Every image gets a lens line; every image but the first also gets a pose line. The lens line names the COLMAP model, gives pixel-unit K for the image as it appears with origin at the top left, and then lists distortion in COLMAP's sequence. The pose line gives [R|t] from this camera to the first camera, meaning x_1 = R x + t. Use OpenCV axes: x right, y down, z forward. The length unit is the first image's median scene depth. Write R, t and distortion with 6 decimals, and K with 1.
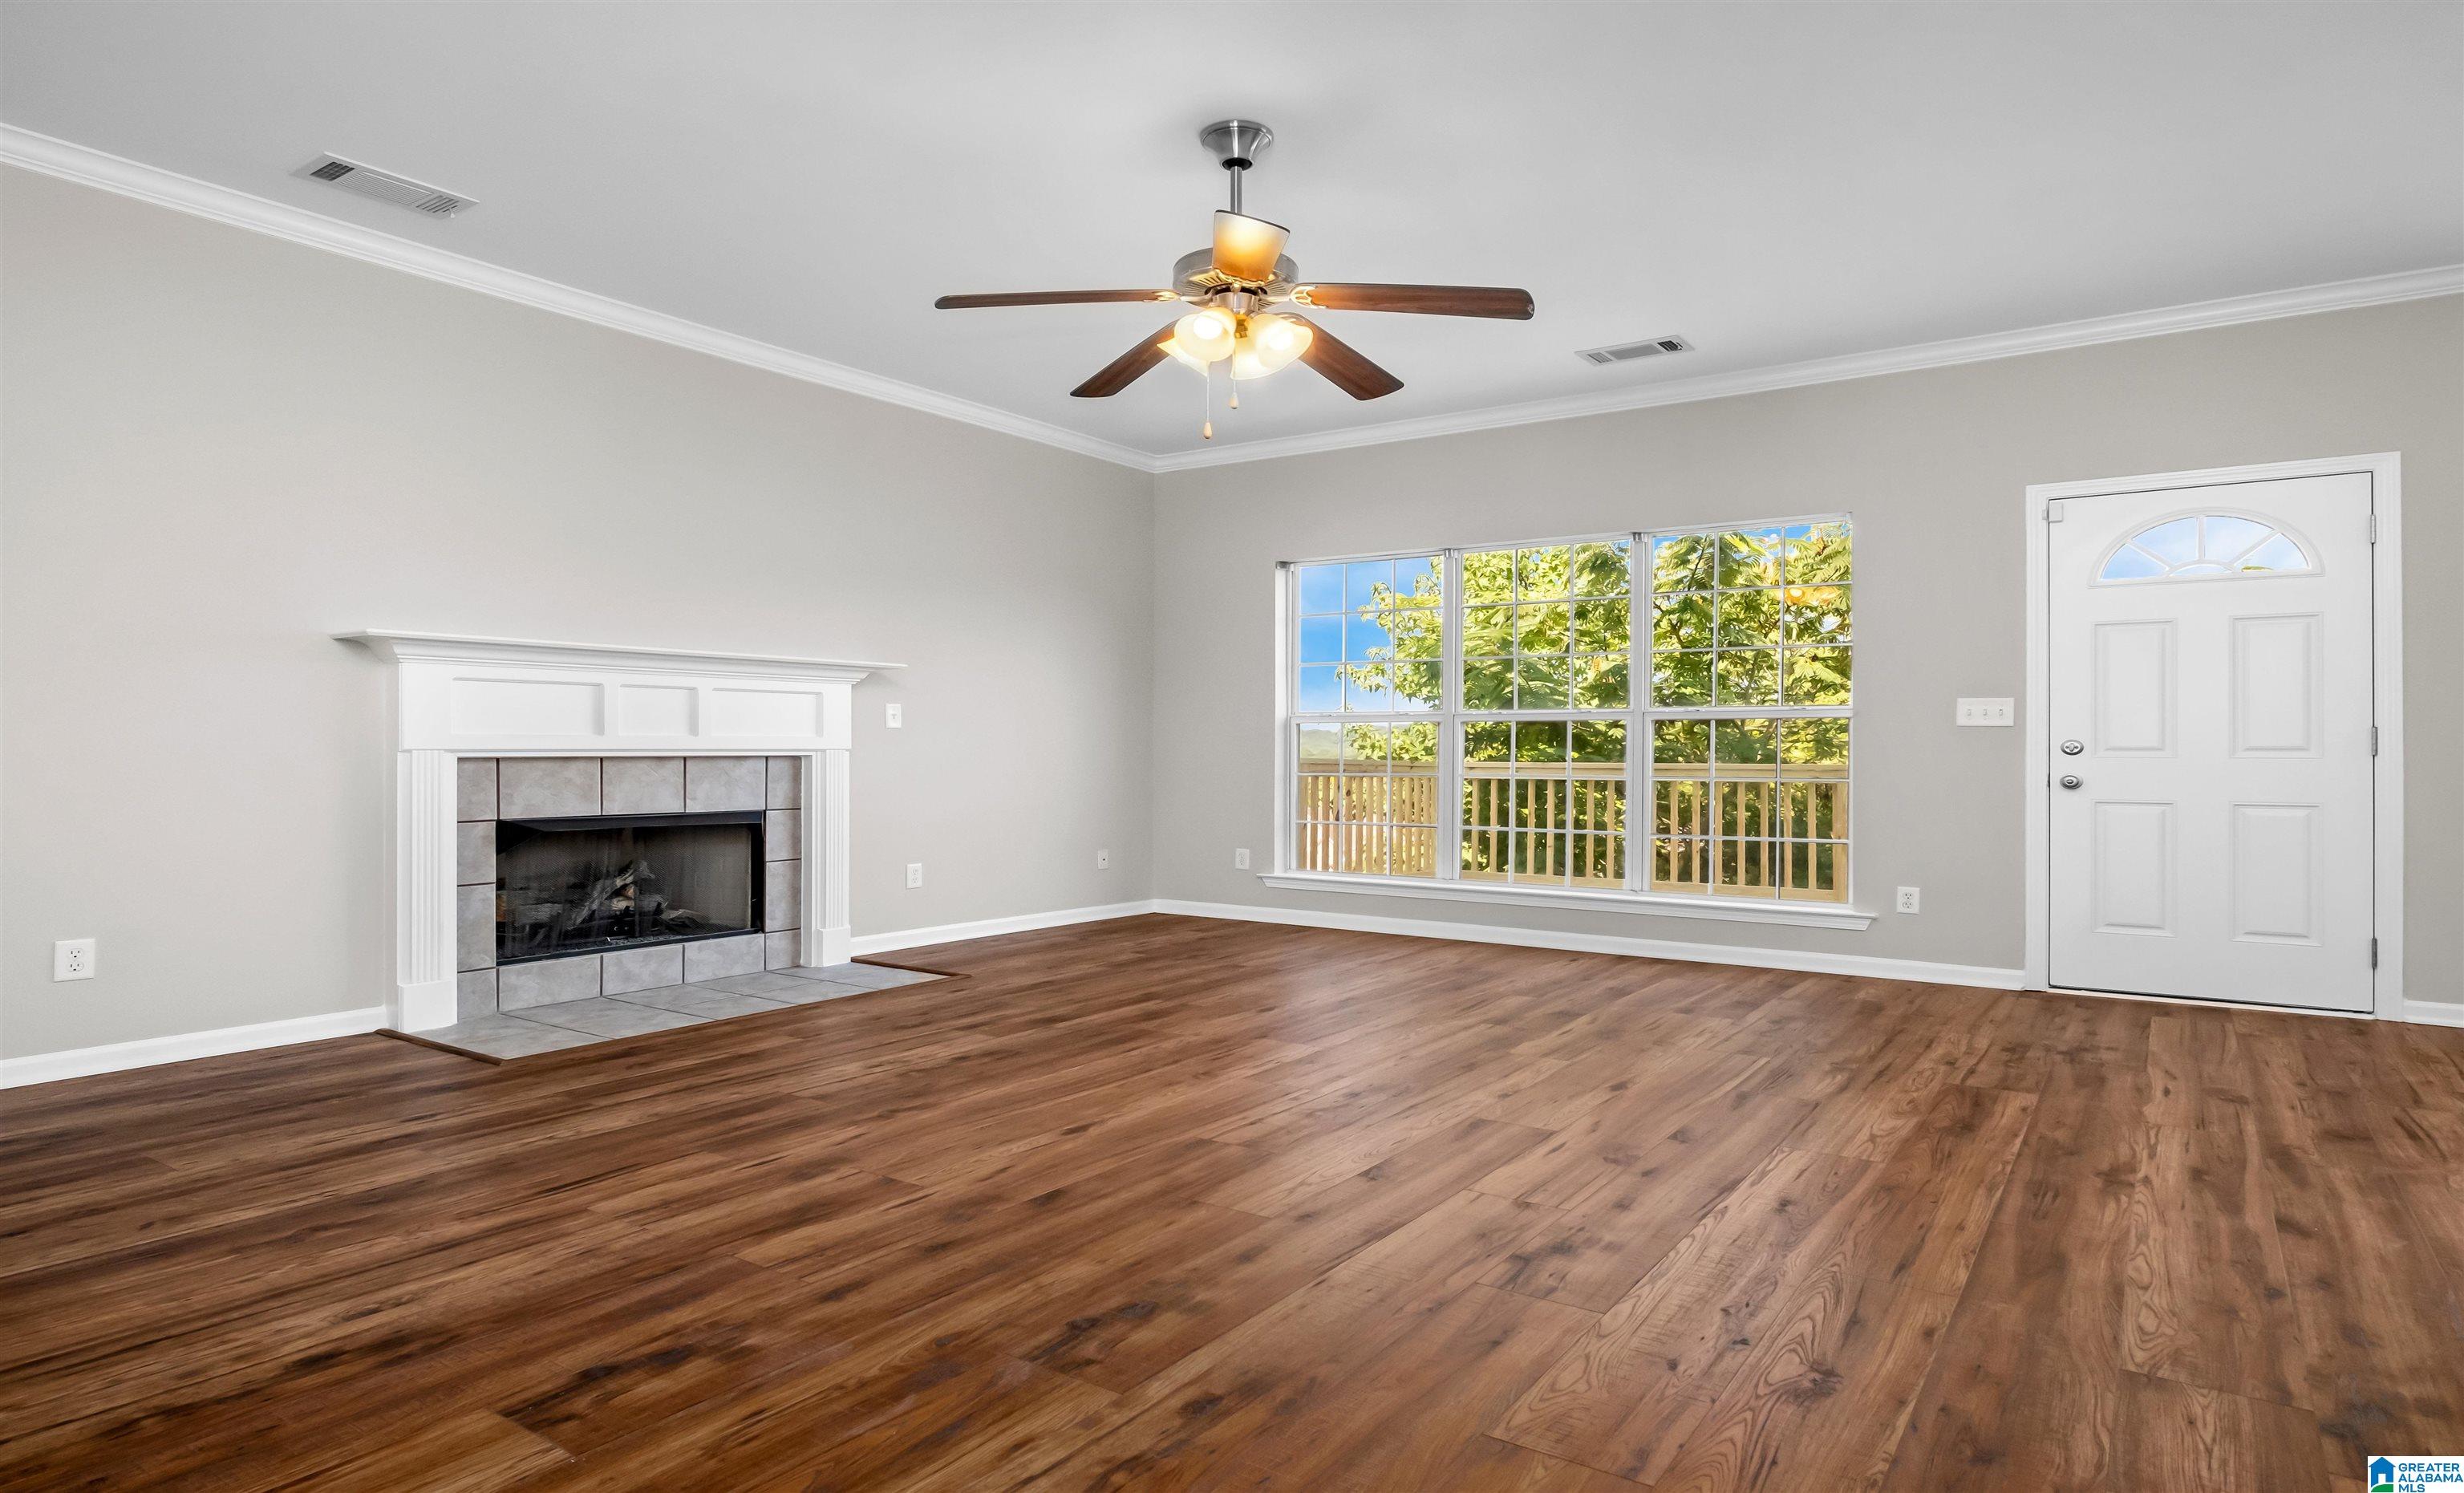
lens RADIAL K [[1283.4, 0, 1240.6], [0, 1283.4, 750.6], [0, 0, 1]] dist [-0.000128, -0.000168]
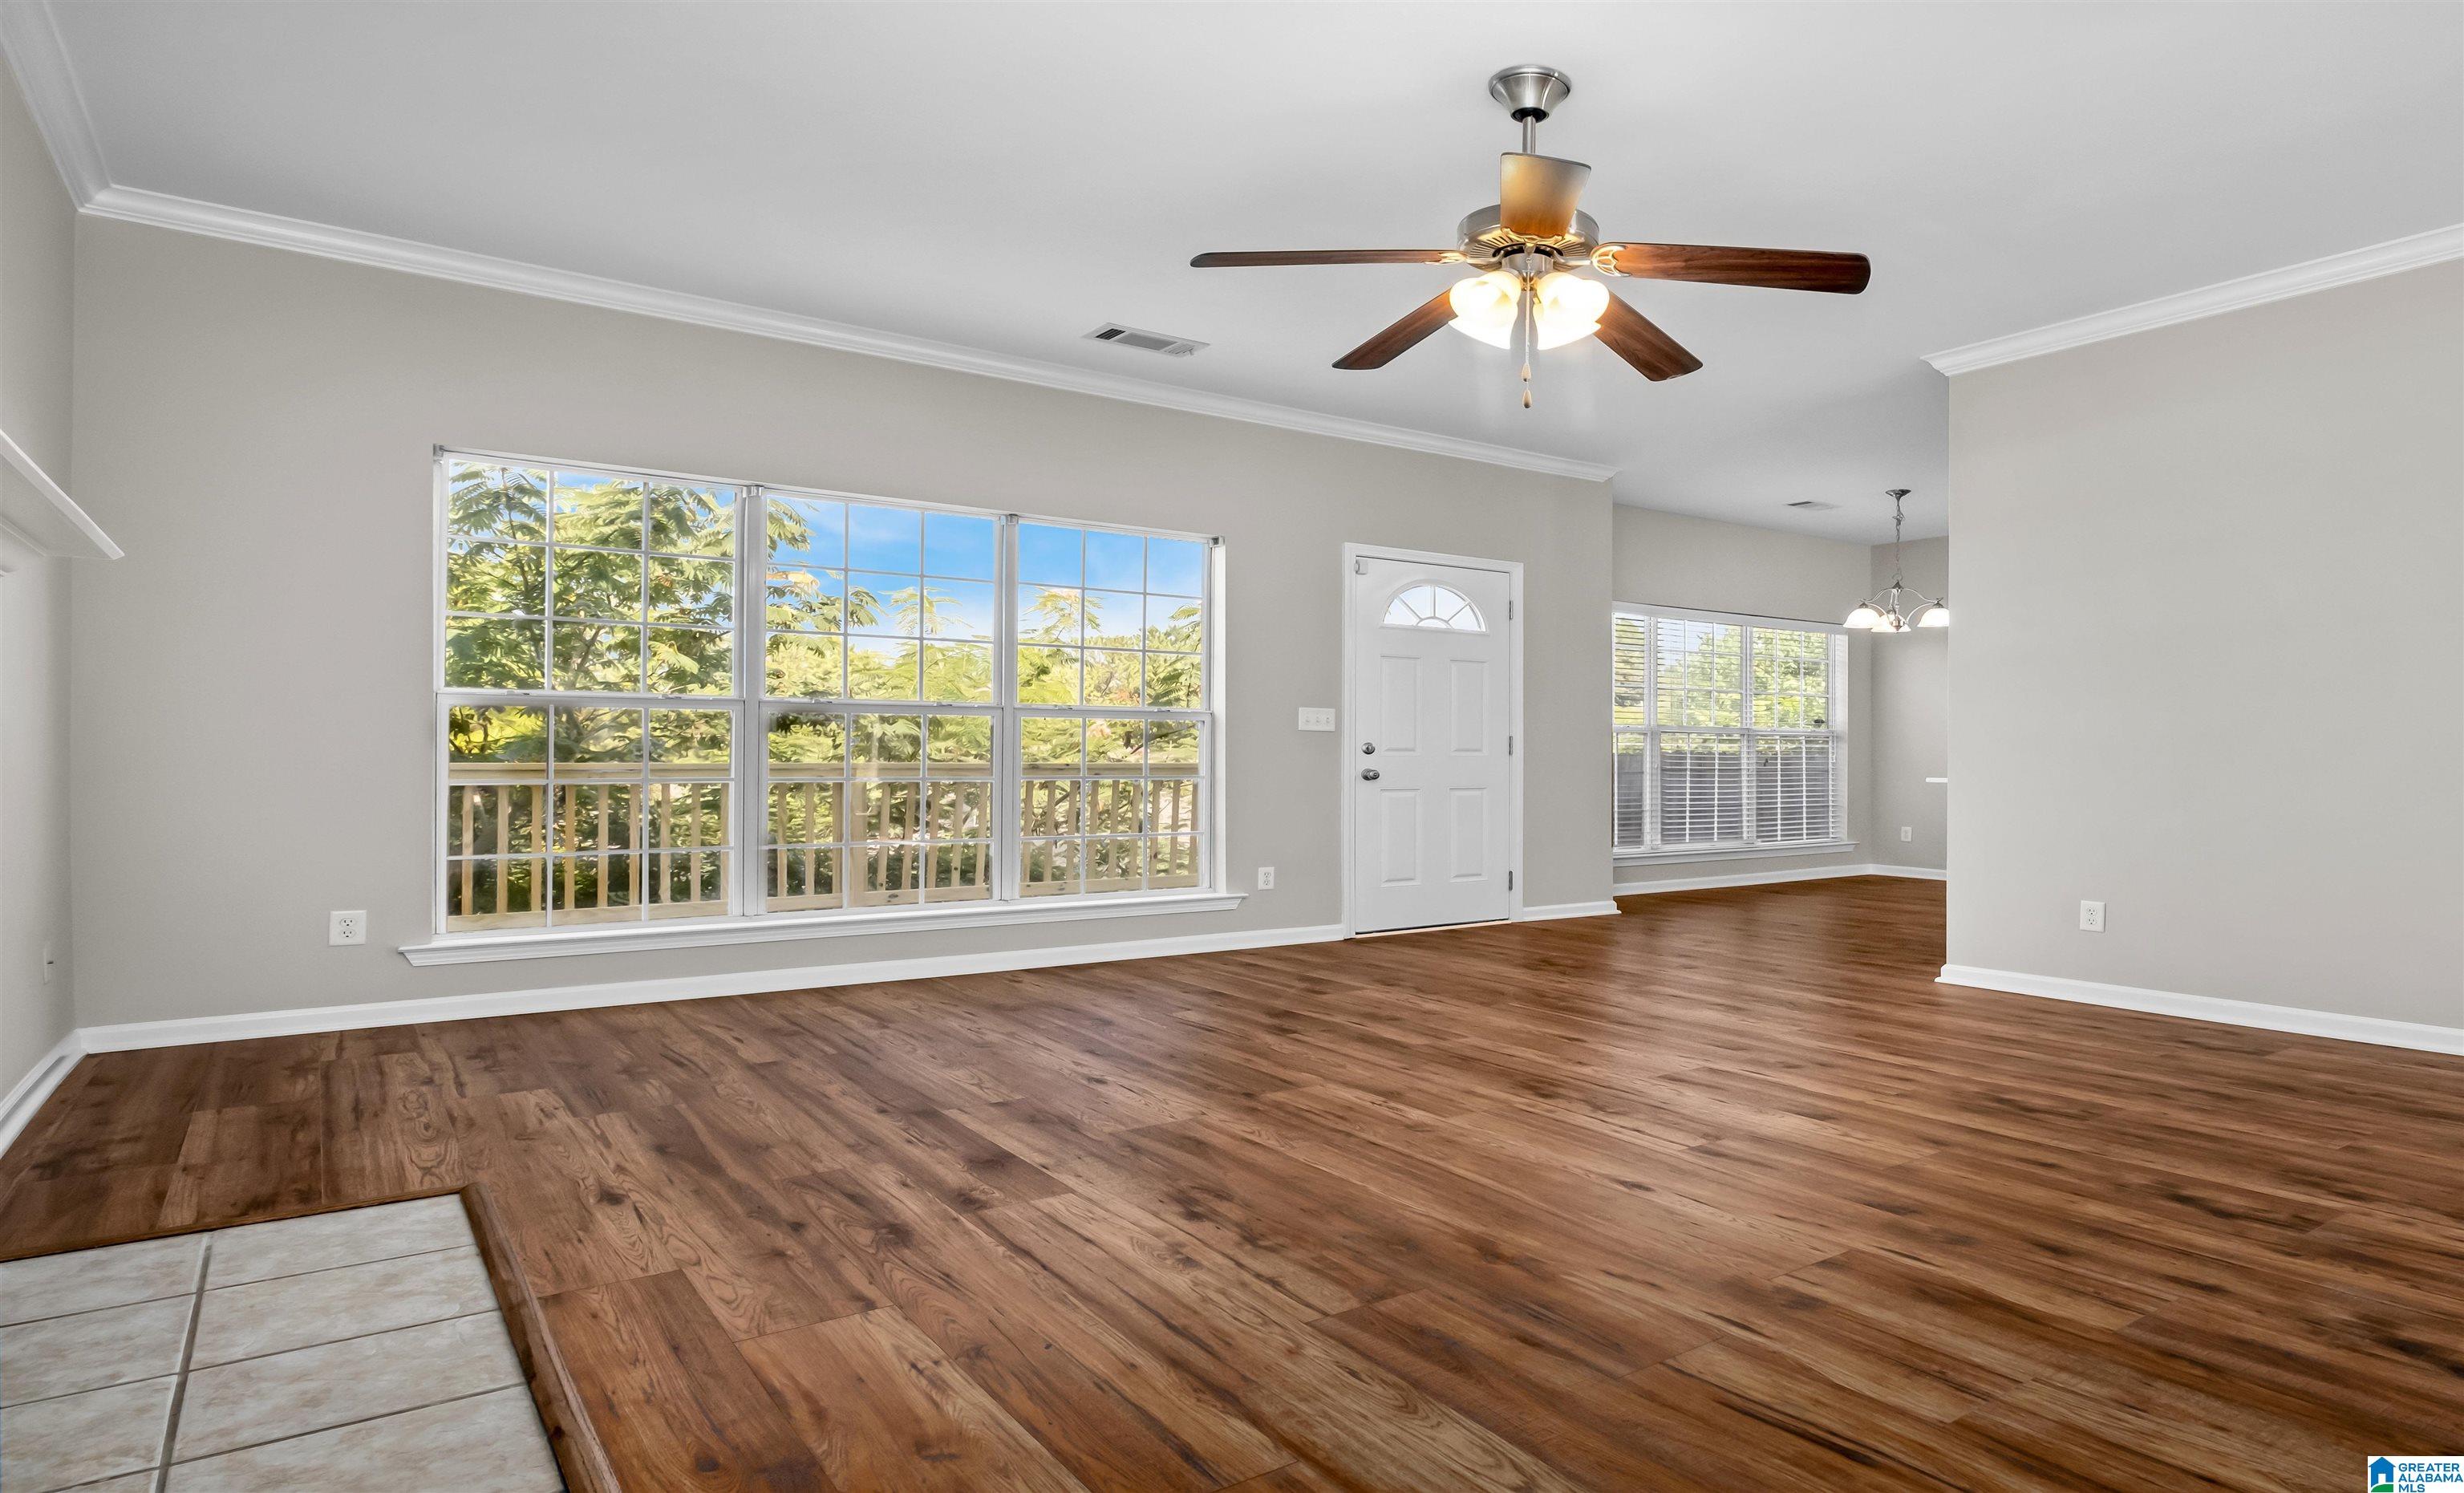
lens RADIAL K [[1429.2, 0, 1233.8], [0, 1429.2, 750.5], [0, 0, 1]] dist [-0.007398, 0.000677]
pose [[0.352903, 0.001574, 0.935658, -1.287164], [-0.004192, 0.999991, -0.000101, 0.001150], [-0.935650, -0.003887, 0.352907, 1.037340]]
